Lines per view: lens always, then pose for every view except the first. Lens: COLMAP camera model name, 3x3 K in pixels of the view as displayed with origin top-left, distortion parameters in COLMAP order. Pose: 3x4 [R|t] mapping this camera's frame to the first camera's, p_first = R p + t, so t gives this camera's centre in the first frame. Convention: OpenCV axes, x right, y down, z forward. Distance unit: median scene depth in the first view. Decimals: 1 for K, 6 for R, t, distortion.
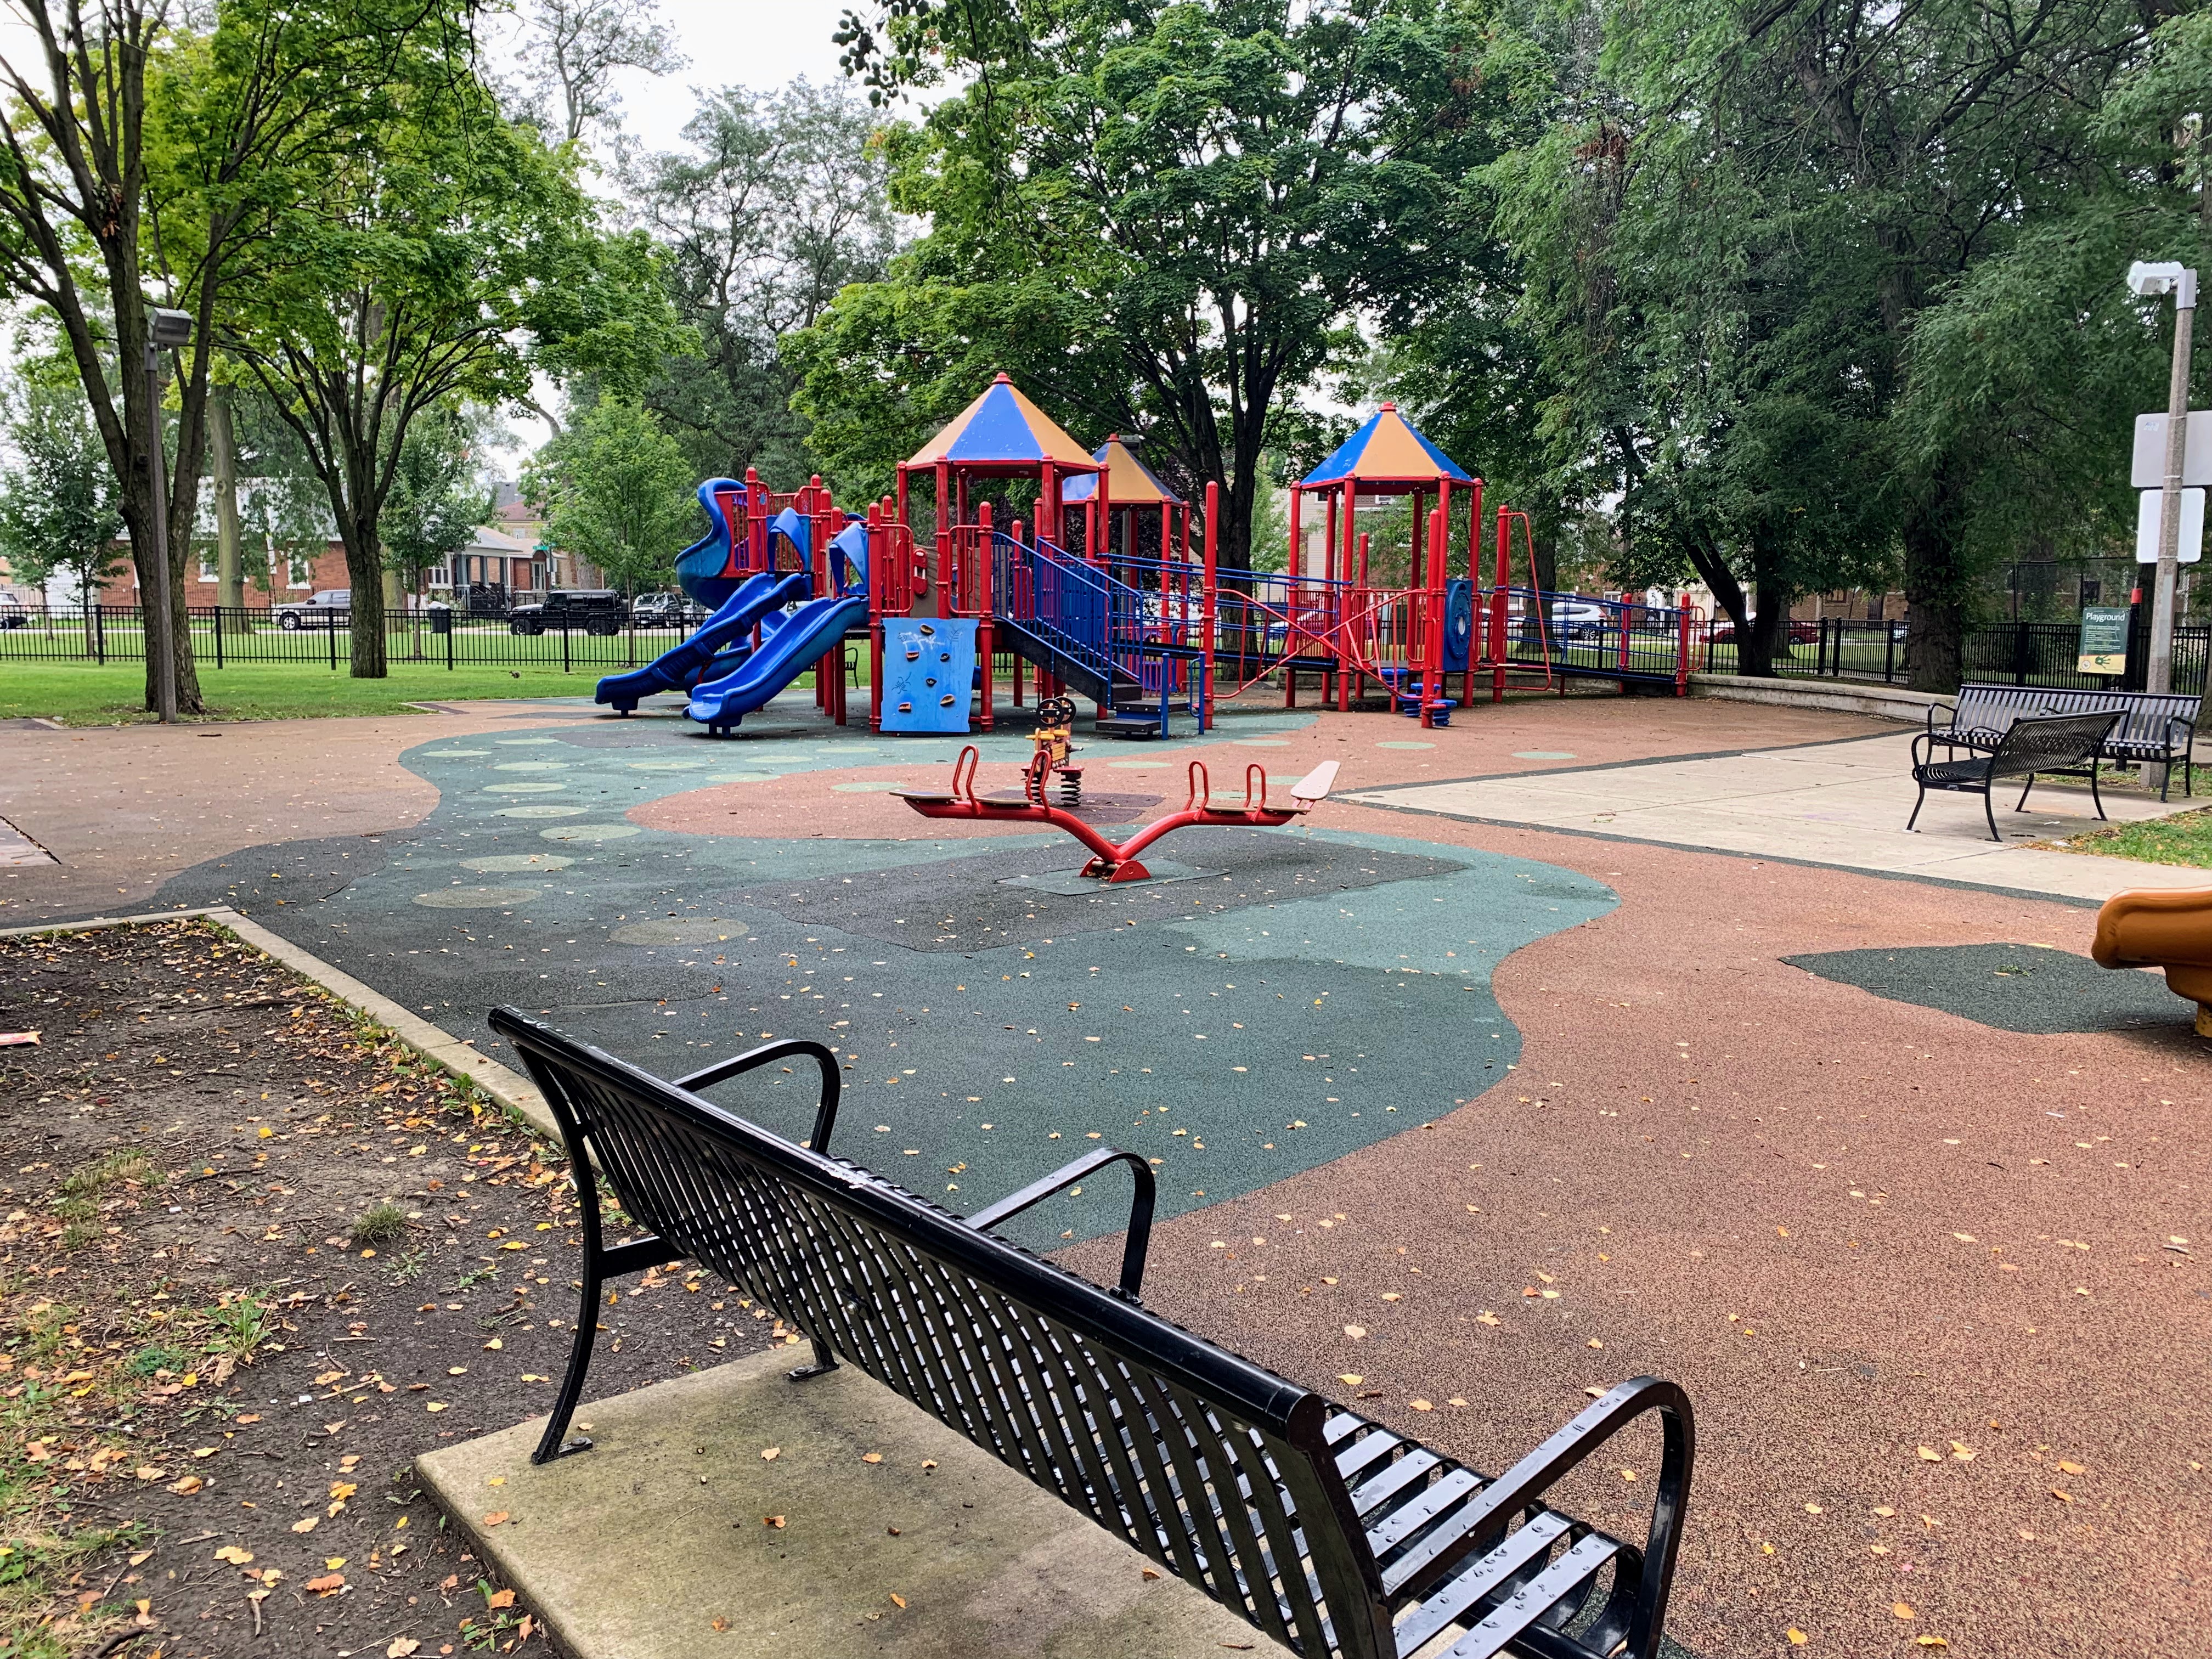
lens RADIAL K [[1692.8, 0, 1106.0], [0, 1692.8, 829.5], [0, 0, 1]] dist [0.009826, -0.004905]
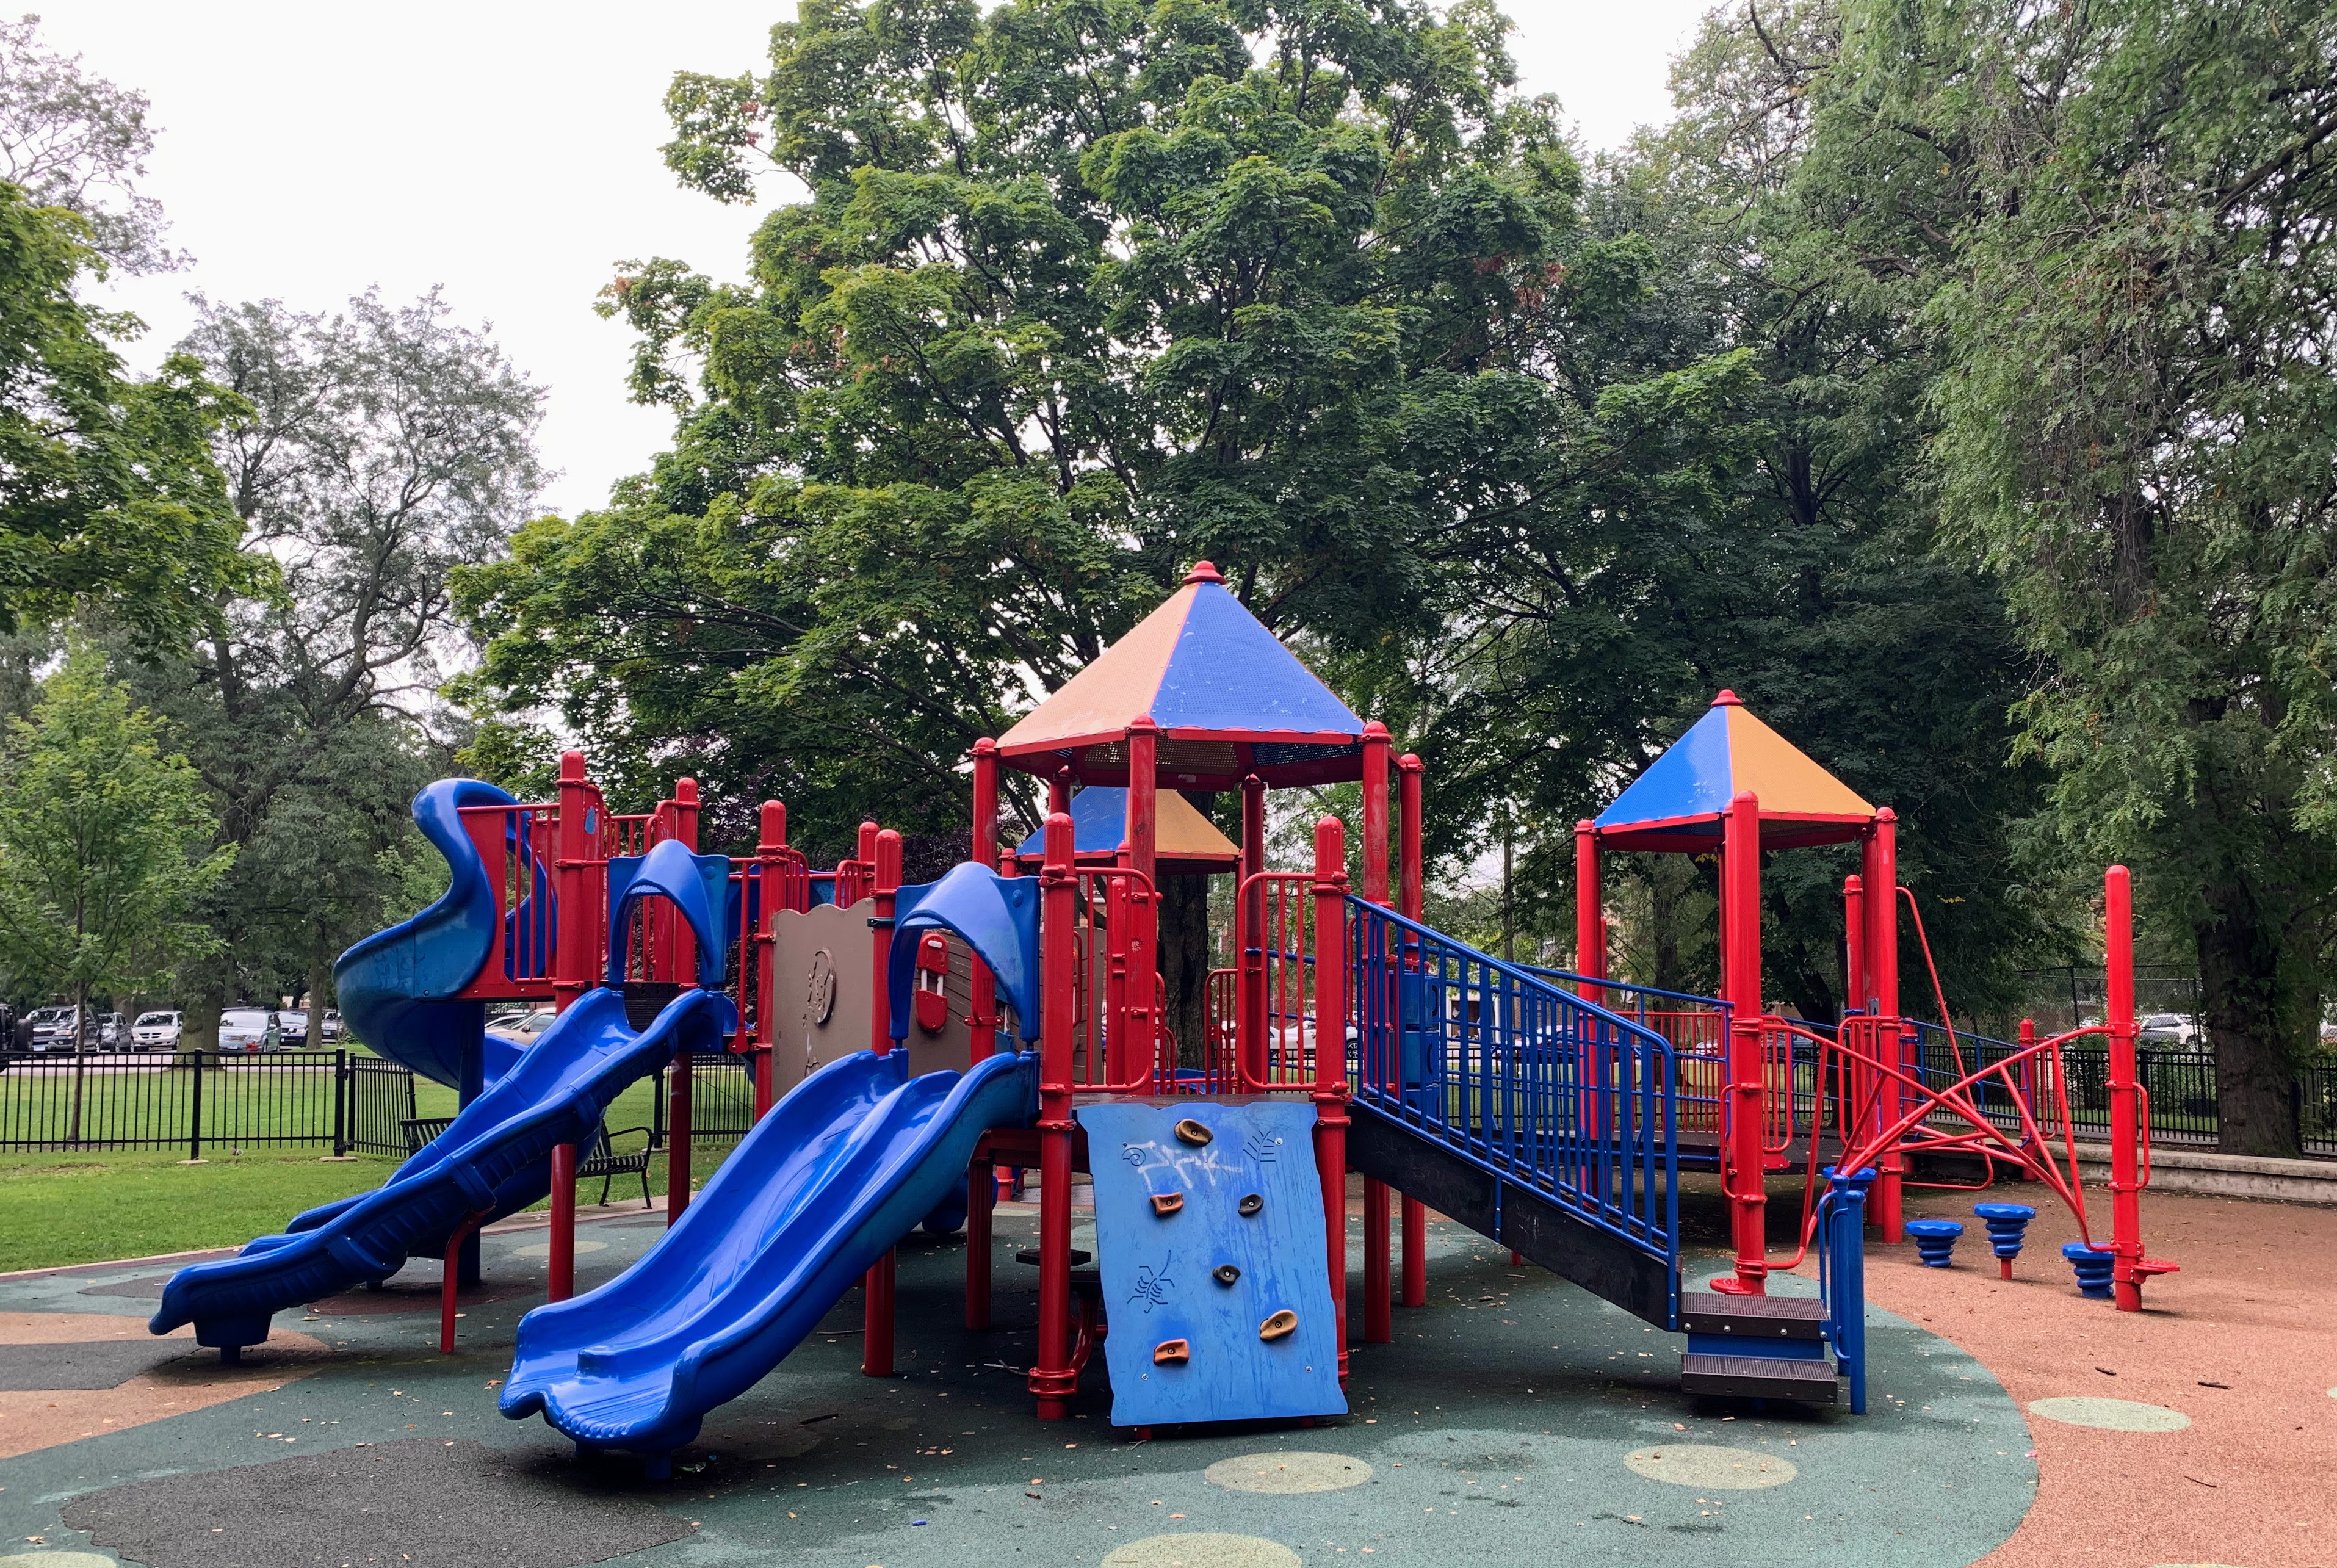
lens RADIAL K [[1840.4, 0, 1167.3], [0, 1840.4, 906.7], [0, 0, 1]] dist [-0.000399, -0.002611]
pose [[0.953374, 0.014475, 0.301443, -0.240587], [0.042840, 0.982243, -0.182655, -0.093238], [-0.298734, 0.187052, 0.935826, 0.601894]]
